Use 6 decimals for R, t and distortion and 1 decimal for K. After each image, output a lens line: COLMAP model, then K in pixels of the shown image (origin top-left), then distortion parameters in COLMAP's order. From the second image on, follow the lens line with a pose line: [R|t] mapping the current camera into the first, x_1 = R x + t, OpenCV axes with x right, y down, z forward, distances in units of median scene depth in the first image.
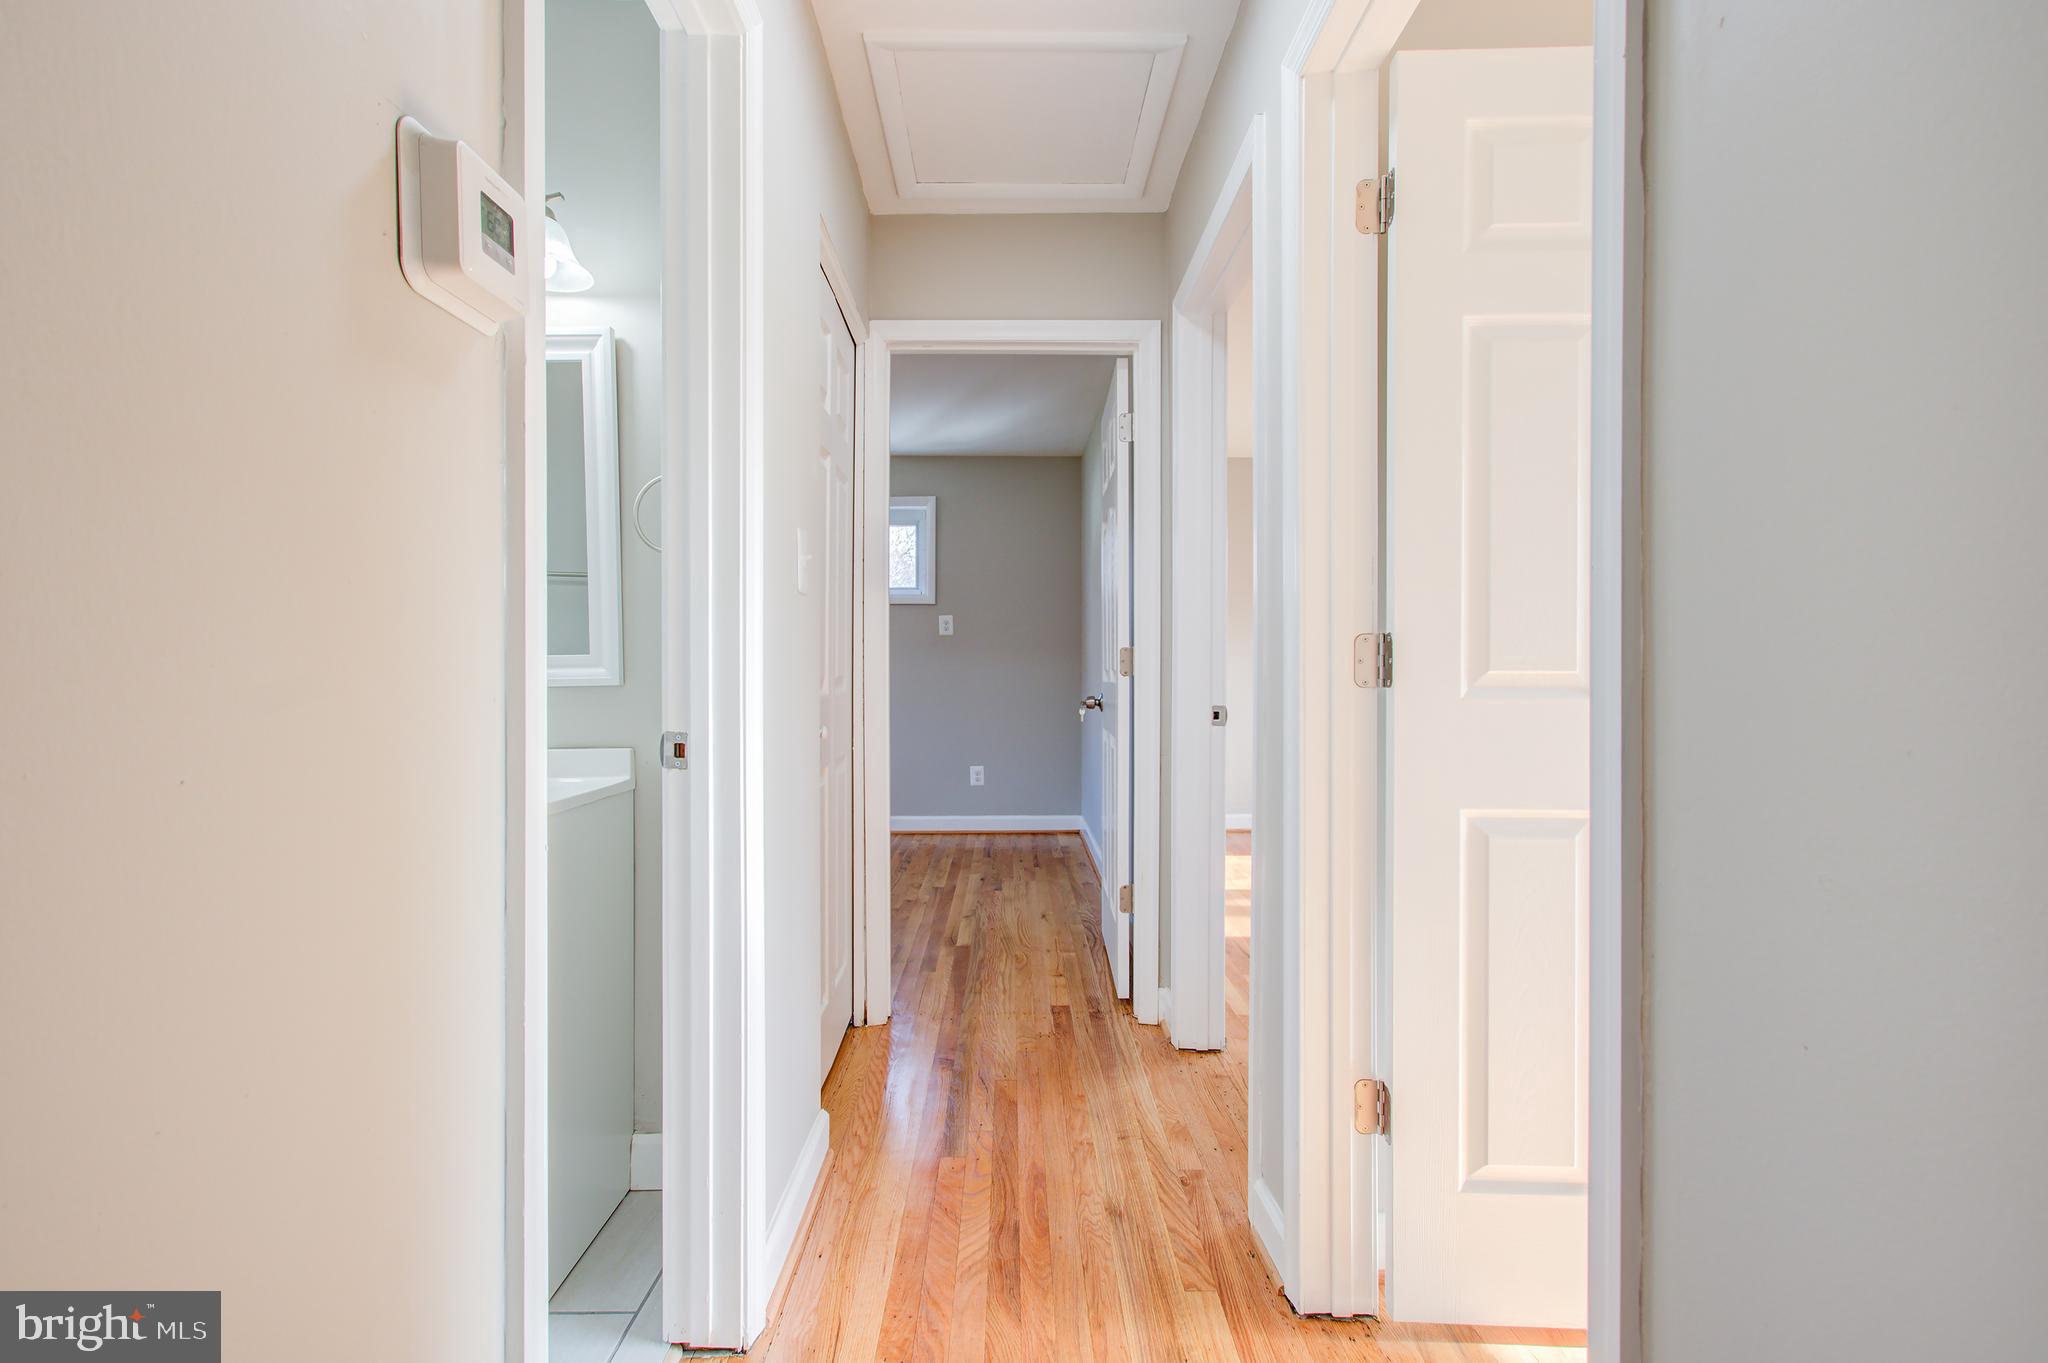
lens RADIAL K [[924.2, 0, 1014.7], [0, 924.2, 682.2], [0, 0, 1]] dist [0.000458, 0.003555]
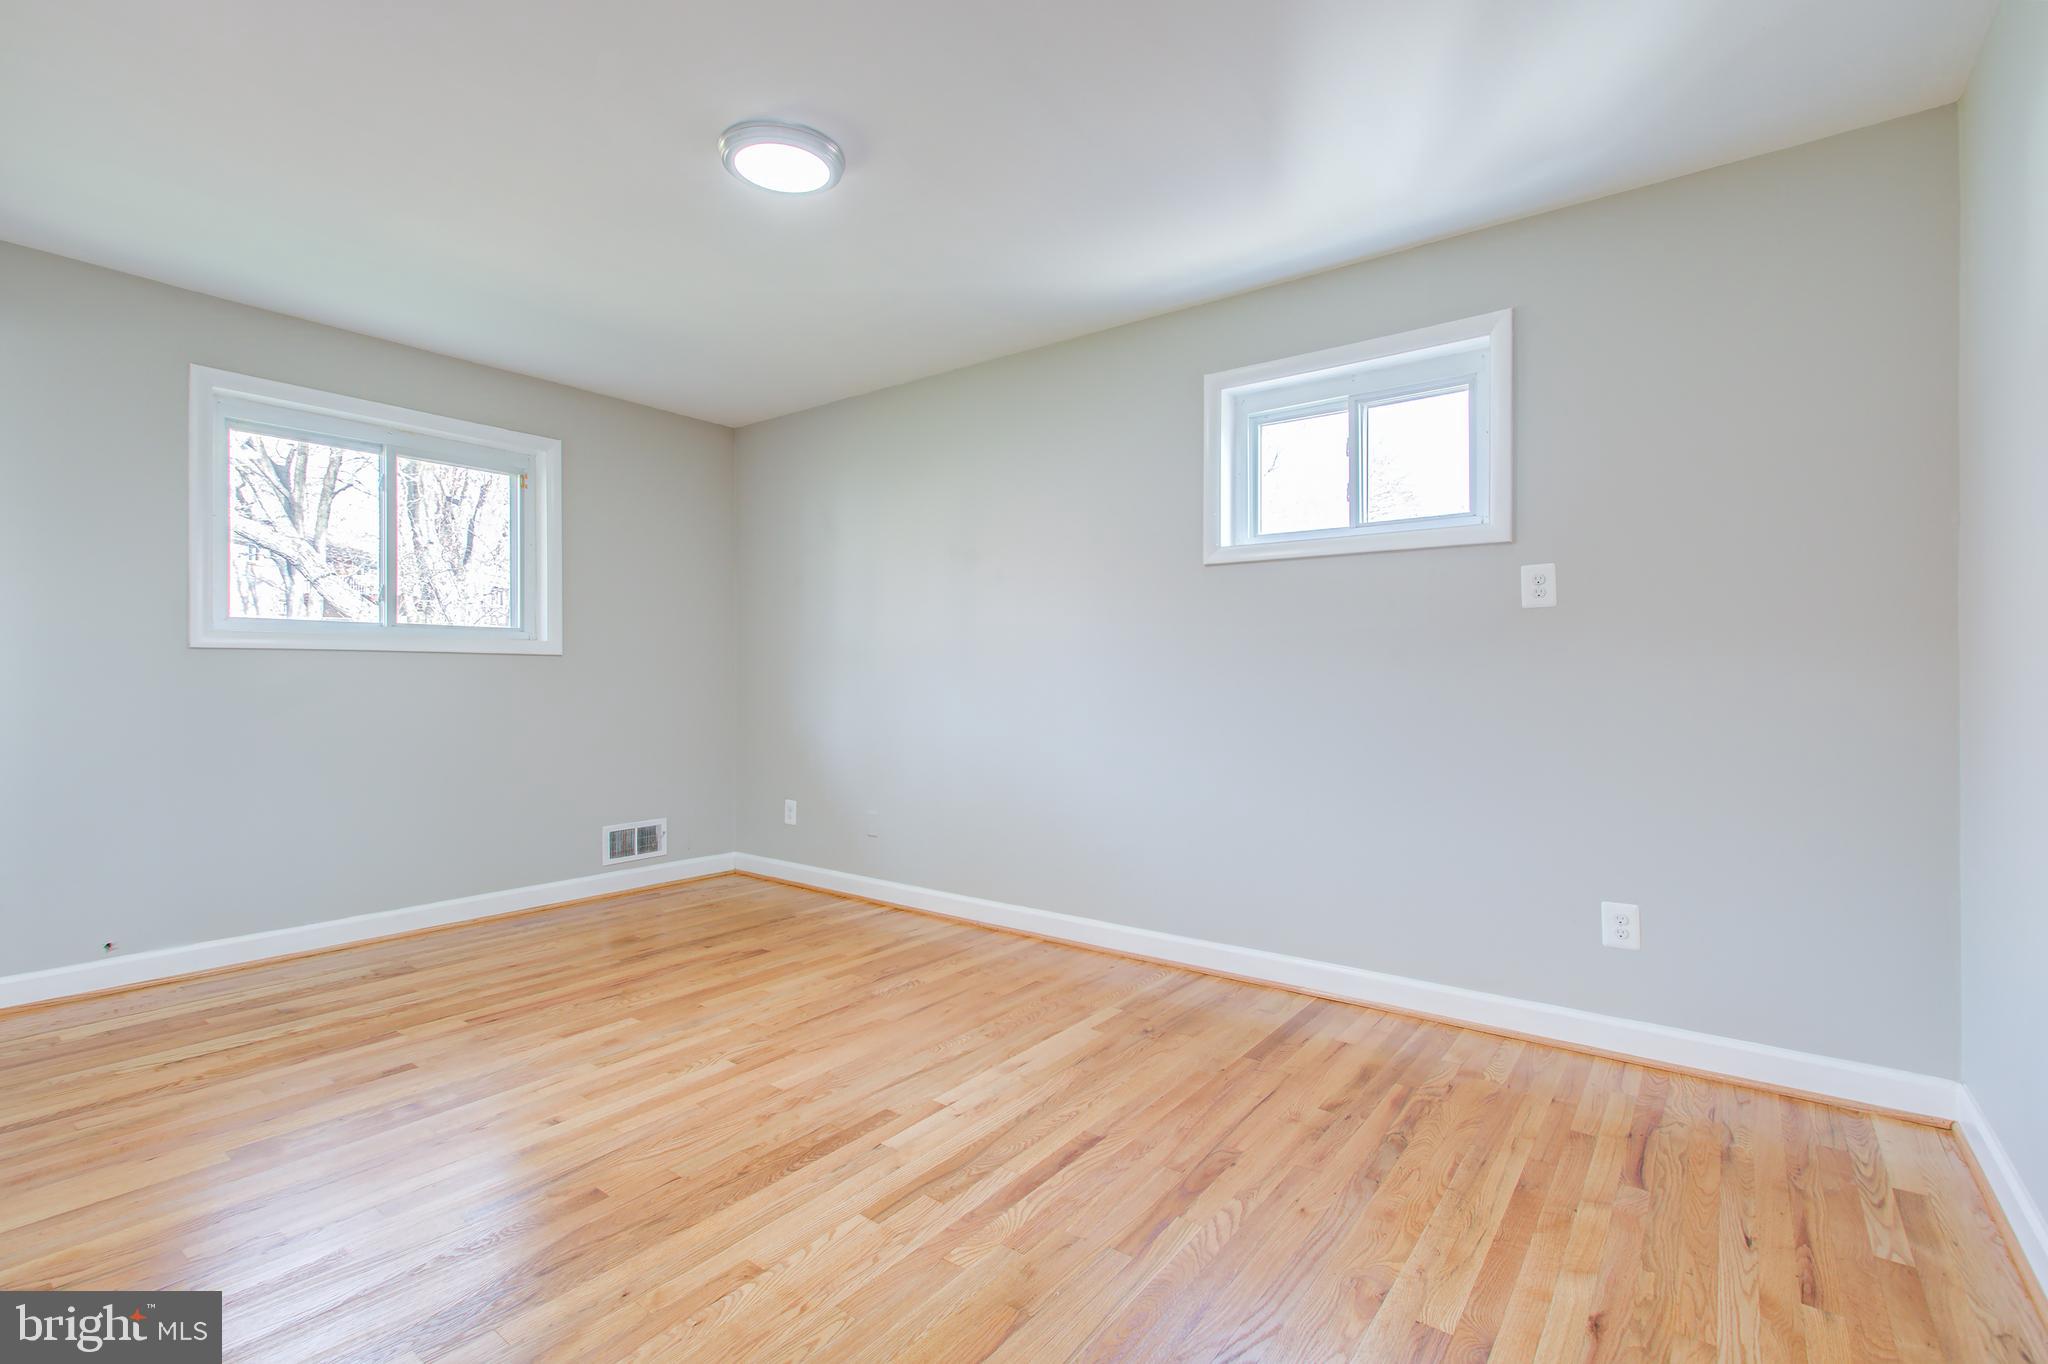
lens RADIAL K [[924.2, 0, 1017.2], [0, 924.2, 662.4], [0, 0, 1]] dist [0.000458, 0.003555]
pose [[0.786632, -0.001872, -0.617419, 0.005594], [-0.016463, 0.999576, -0.024006, -0.008326], [0.617202, 0.029048, 0.786268, 0.479593]]
